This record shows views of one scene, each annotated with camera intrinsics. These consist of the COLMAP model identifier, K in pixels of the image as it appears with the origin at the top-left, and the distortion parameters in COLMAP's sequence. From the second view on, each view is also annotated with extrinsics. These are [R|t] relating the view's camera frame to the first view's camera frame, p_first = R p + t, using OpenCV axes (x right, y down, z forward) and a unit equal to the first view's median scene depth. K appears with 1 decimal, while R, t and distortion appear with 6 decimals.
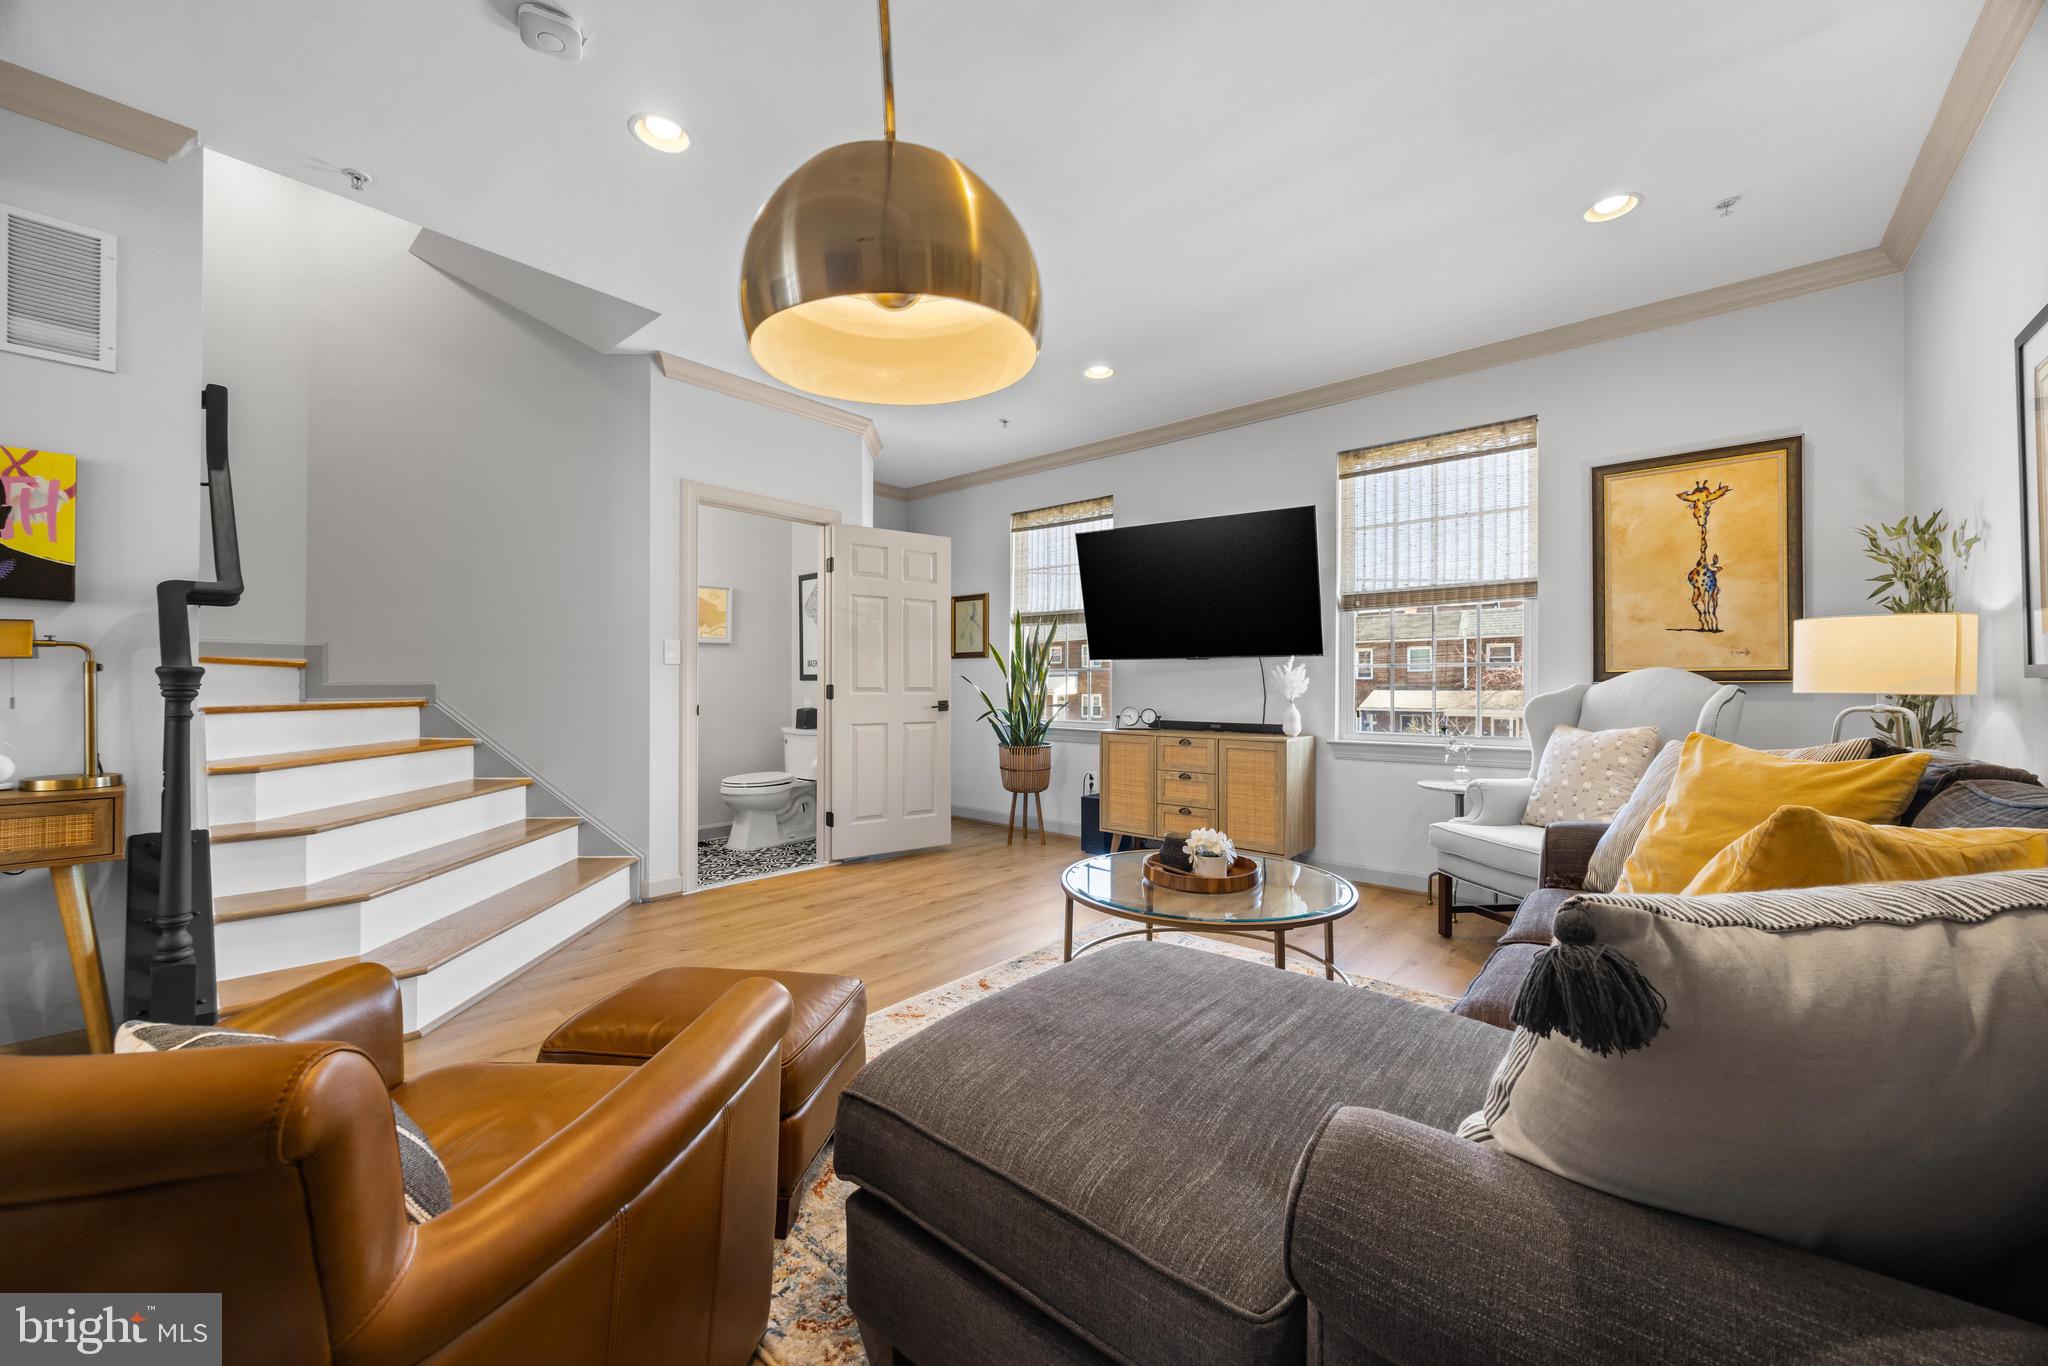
lens RADIAL K [[778.3, 0, 1016.9], [0, 778.3, 683.3], [0, 0, 1]] dist [-0.001415, -0.000004]
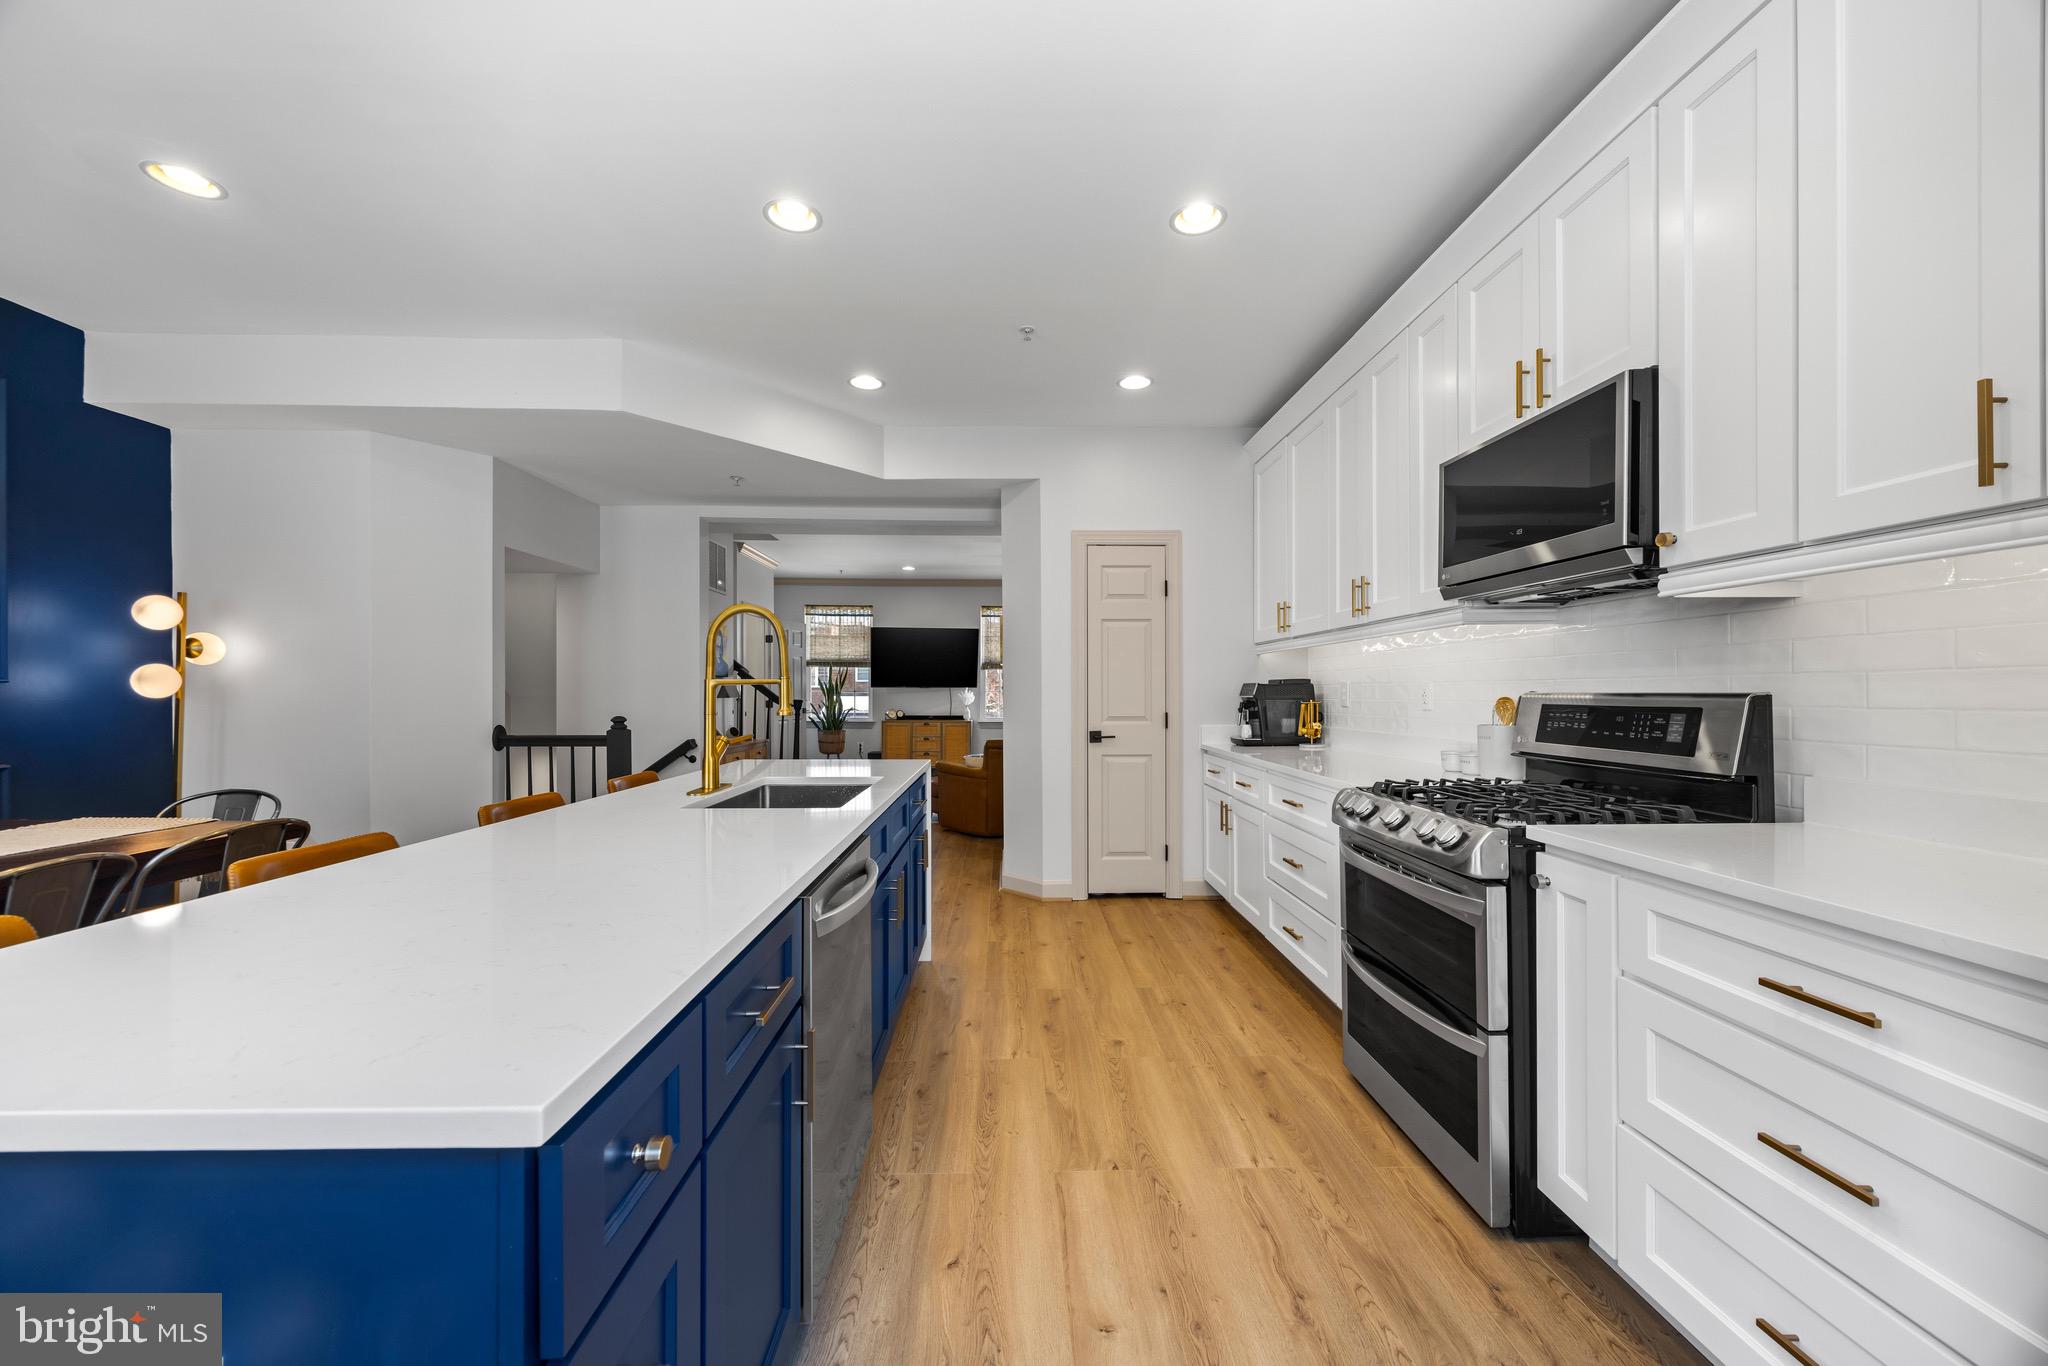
lens RADIAL K [[778.3, 0, 1016.9], [0, 778.3, 683.3], [0, 0, 1]] dist [-0.001415, -0.000004]
pose [[0.746316, 0.006720, 0.665558, -1.204259], [-0.003122, 0.999973, -0.006597, -0.033917], [-0.665584, 0.002846, 0.746317, -0.973802]]
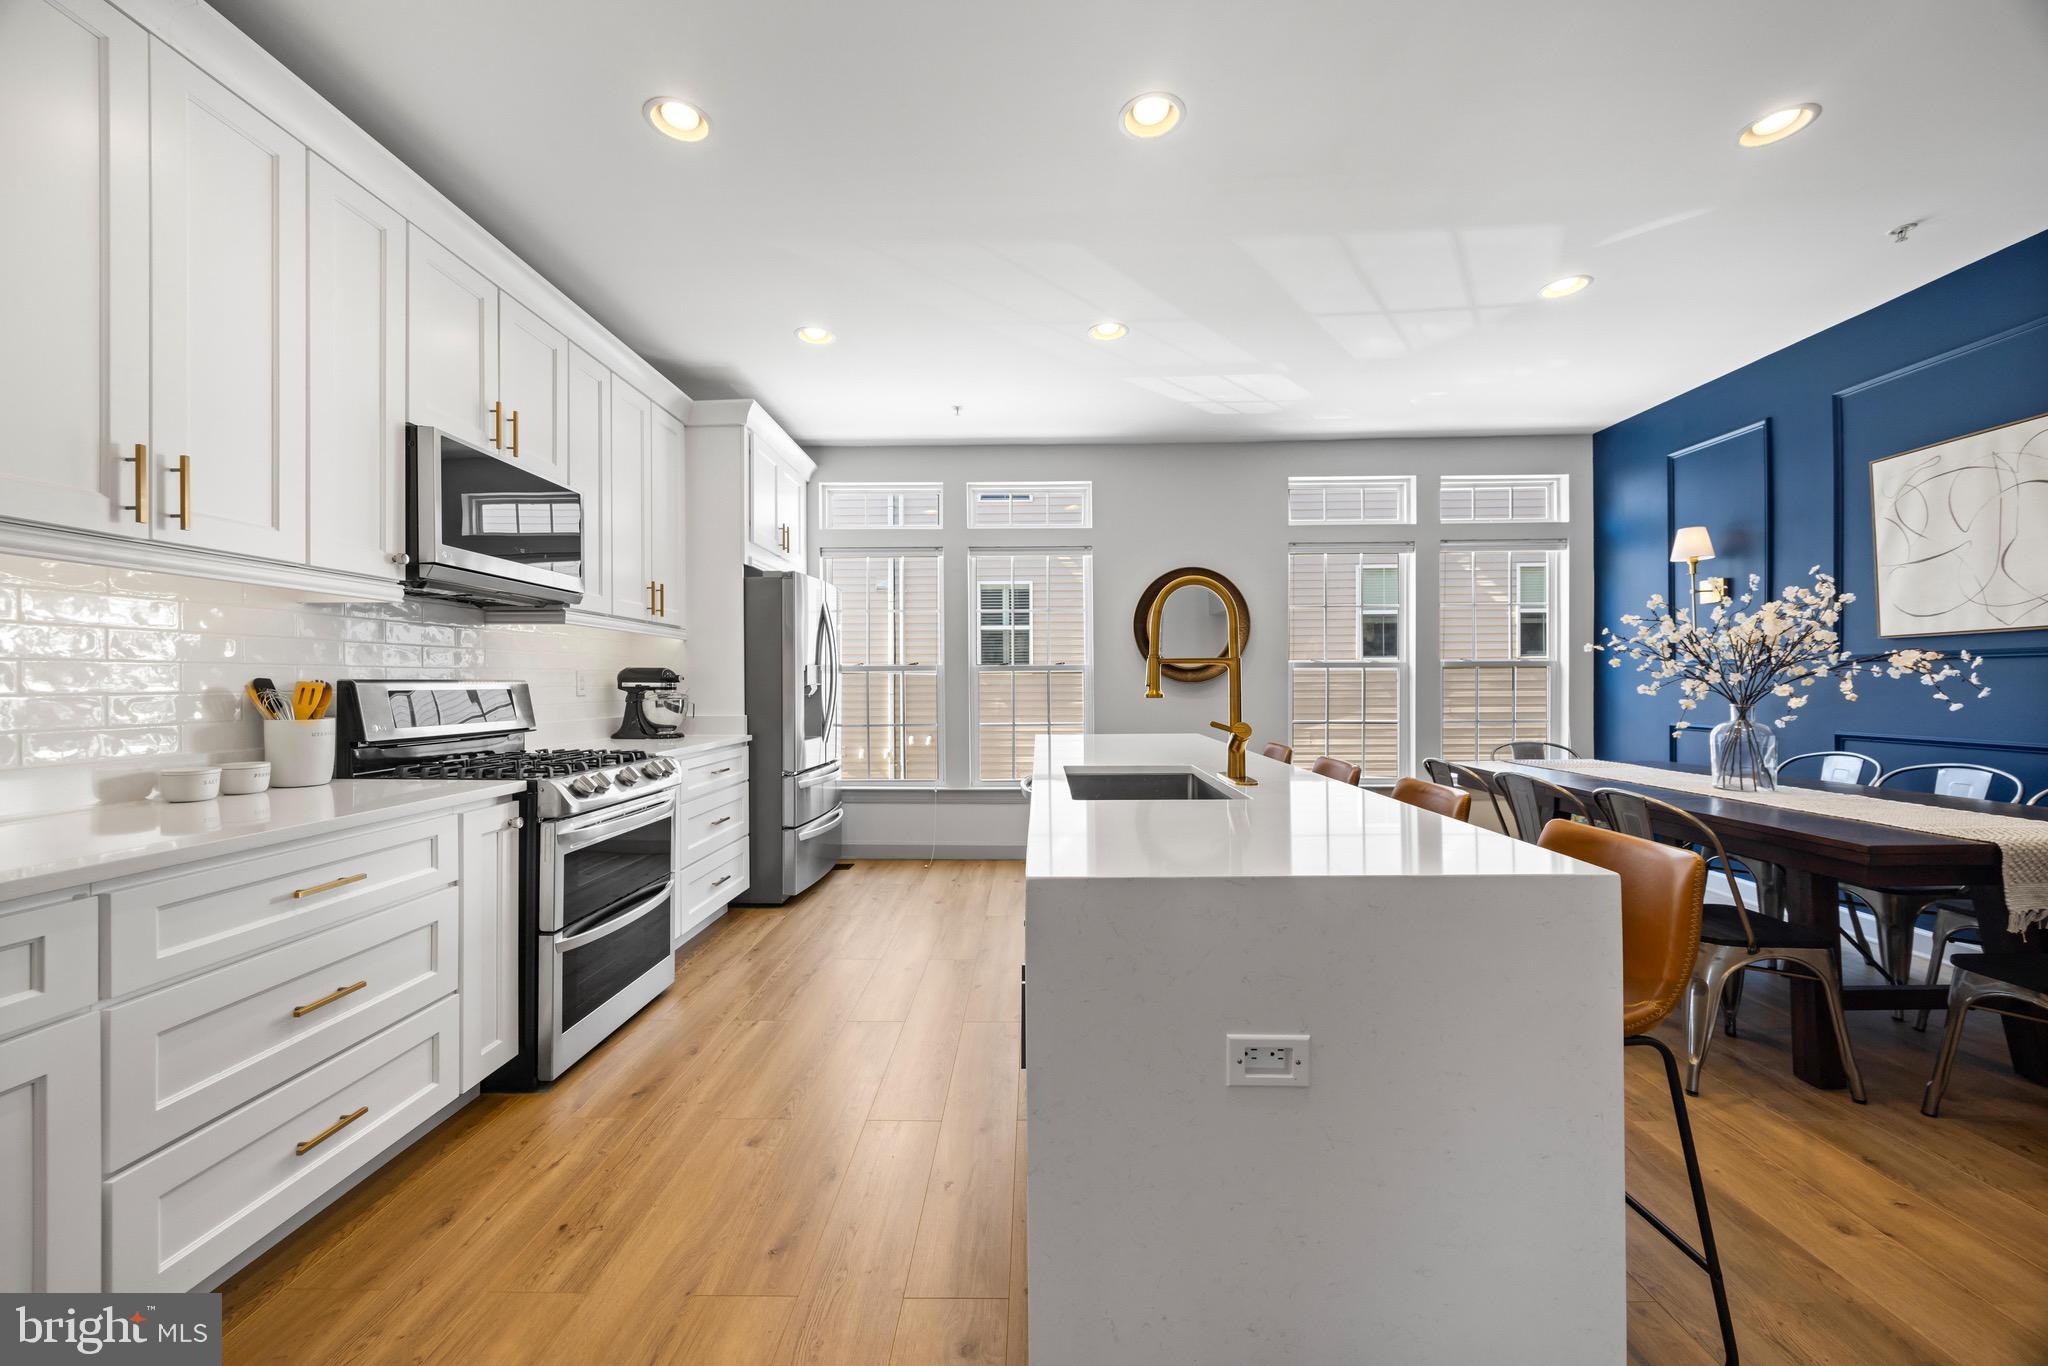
lens RADIAL K [[774.9, 0, 1024.0], [0, 774.9, 683.0], [0, 0, 1]] dist [-0.000479, 0.000230]
pose [[-0.768870, 0.005155, -0.639385, -0.548370], [0.009742, 0.999946, -0.003653, -0.023009], [0.639331, -0.009038, -0.768878, -0.087492]]
